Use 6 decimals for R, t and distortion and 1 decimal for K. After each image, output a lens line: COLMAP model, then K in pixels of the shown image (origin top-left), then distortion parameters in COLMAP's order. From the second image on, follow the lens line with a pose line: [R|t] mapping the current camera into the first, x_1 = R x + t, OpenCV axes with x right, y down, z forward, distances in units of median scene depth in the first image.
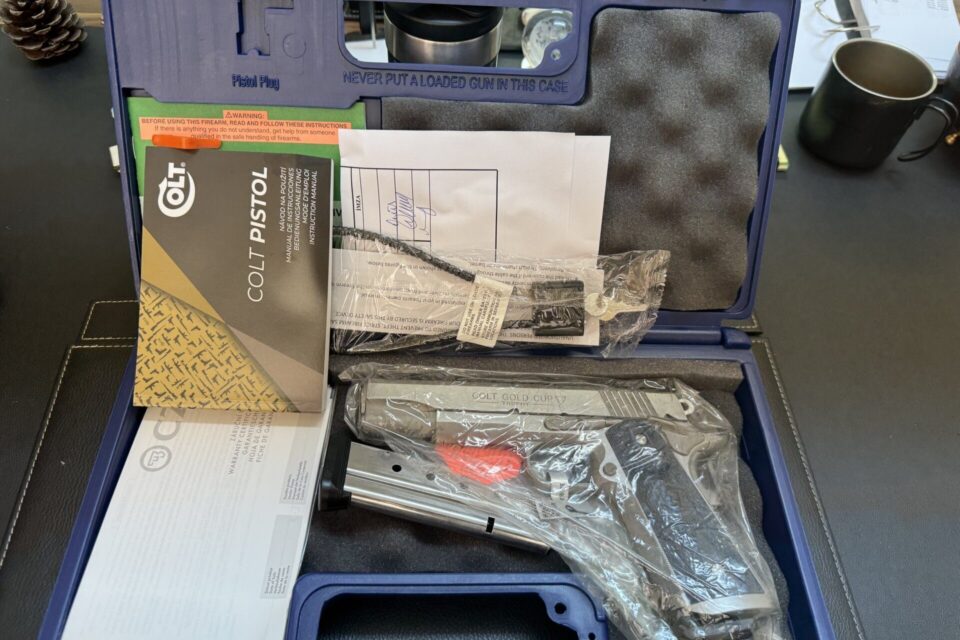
lens RADIAL K [[687.4, 0, 480.0], [0, 687.4, 320.0], [0, 0, 1]] dist [0.059562, -0.159285]
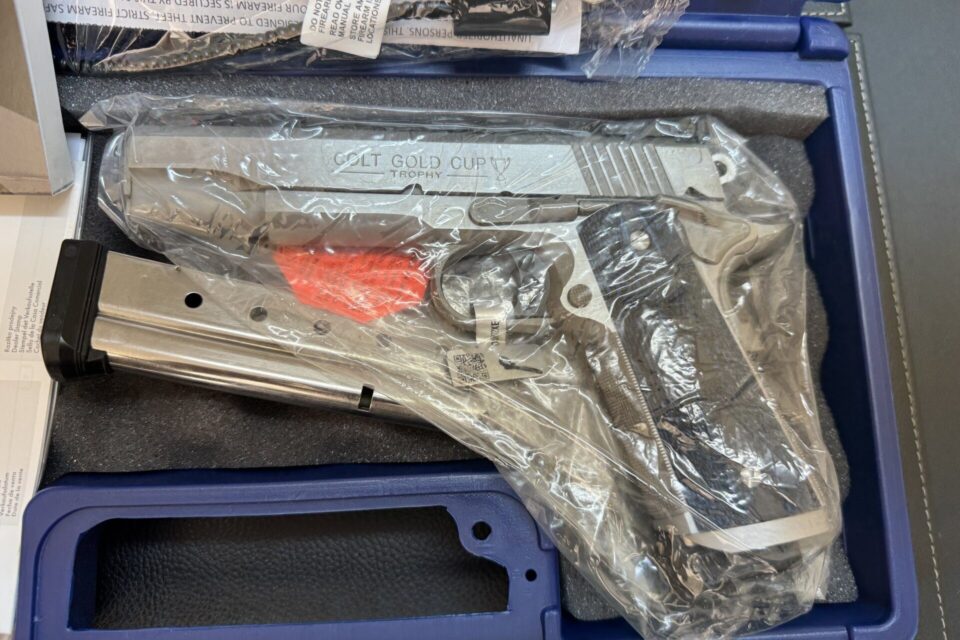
lens RADIAL K [[687.4, 0, 480.0], [0, 687.4, 320.0], [0, 0, 1]] dist [0.059562, -0.159285]
pose [[0.999663, -0.007922, 0.024721, 0.085644], [-0.003601, 0.900764, 0.434293, -0.009828], [-0.025708, -0.434236, 0.900432, 0.452684]]
